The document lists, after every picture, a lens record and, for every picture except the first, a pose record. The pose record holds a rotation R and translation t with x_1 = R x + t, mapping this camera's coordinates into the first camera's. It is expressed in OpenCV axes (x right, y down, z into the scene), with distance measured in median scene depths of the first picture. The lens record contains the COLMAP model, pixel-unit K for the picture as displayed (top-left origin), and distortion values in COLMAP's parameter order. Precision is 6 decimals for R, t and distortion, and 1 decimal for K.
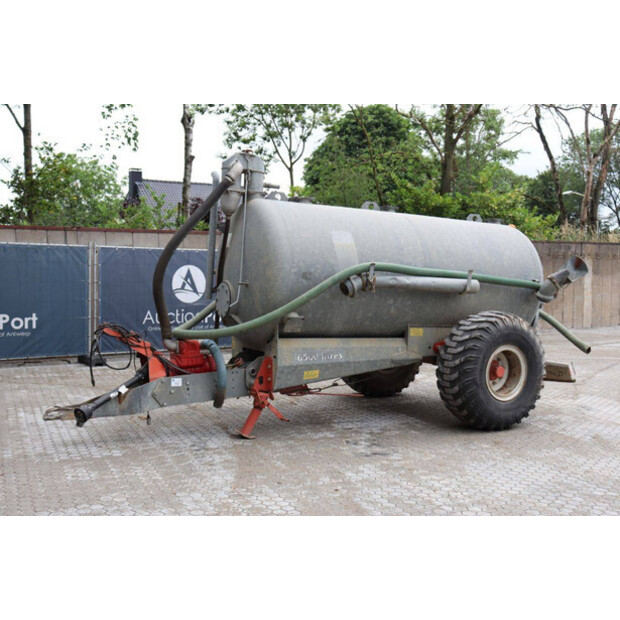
lens RADIAL K [[706.9, 0, 310.0], [0, 706.9, 310.0], [0, 0, 1]] dist [-0.085263, 0.332926]
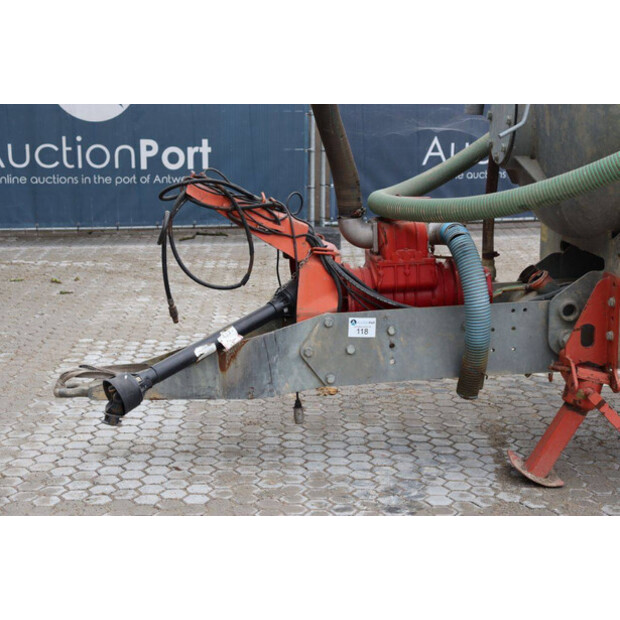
lens RADIAL K [[1206.9, 0, 310.0], [0, 1206.9, 310.0], [0, 0, 1]] dist [0.256653, 0.292669]
pose [[0.913798, 0.074163, -0.399341, 0.052412], [-0.014715, 0.988588, 0.149923, -0.008845], [0.405902, -0.131123, 0.904461, 0.341740]]
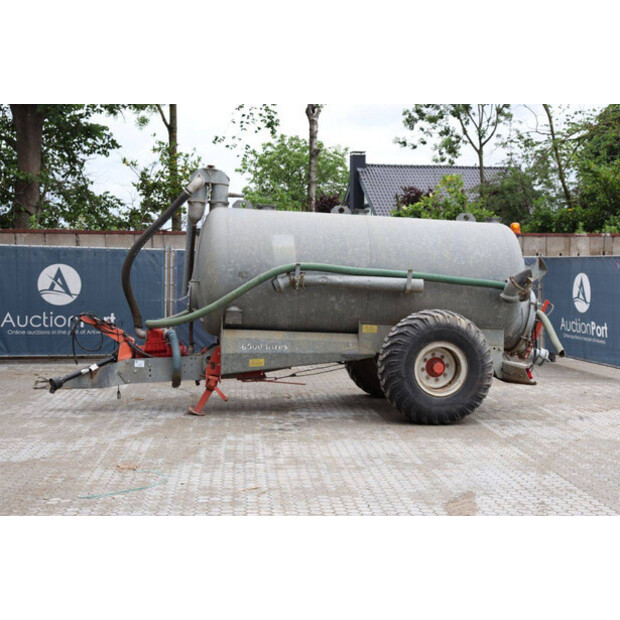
lens RADIAL K [[956.6, 0, 310.0], [0, 956.6, 310.0], [0, 0, 1]] dist [0.109168, 0.057037]
pose [[0.938084, 0.011820, -0.346207, 0.596432], [-0.019716, 0.999619, -0.019293, 0.034516], [0.345847, 0.024925, 0.937960, -0.397163]]
